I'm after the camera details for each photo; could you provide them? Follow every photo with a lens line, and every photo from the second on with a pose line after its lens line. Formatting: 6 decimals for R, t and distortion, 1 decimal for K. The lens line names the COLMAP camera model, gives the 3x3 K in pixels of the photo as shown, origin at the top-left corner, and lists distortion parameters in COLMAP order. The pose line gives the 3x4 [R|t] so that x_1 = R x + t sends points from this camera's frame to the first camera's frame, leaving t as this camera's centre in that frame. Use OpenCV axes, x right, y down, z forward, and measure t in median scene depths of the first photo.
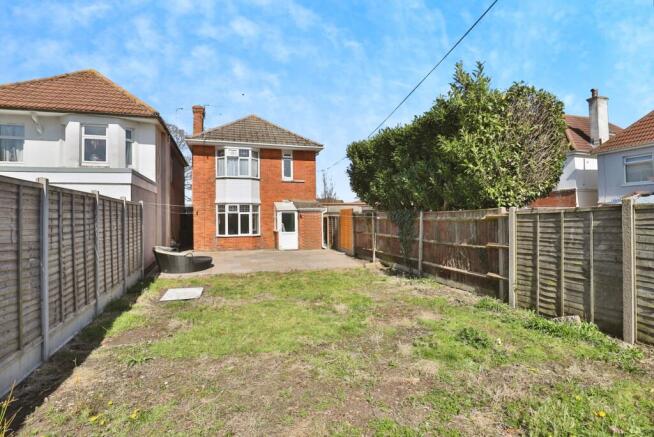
lens RADIAL K [[322.7, 0, 327.0], [0, 322.7, 218.5], [0, 0, 1]] dist [-0.020167, 0.000429]
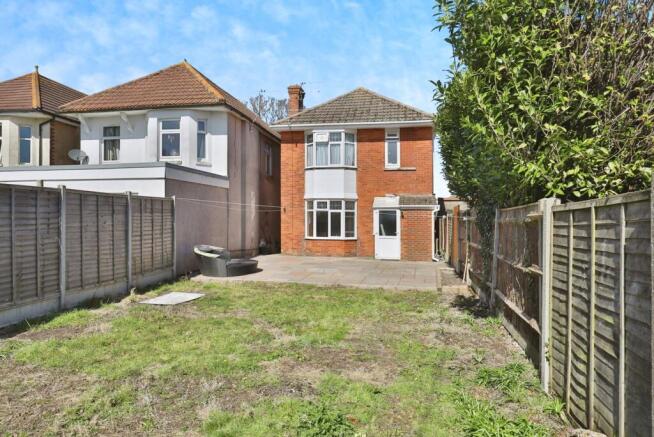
lens RADIAL K [[406.0, 0, 327.8], [0, 406.0, 222.3], [0, 0, 1]] dist [-0.001876, -0.001608]
pose [[0.885641, 0.019639, -0.463955, 0.202382], [-0.016332, 0.999805, 0.011145, 0.000756], [0.464083, -0.002293, 0.885789, 0.087783]]
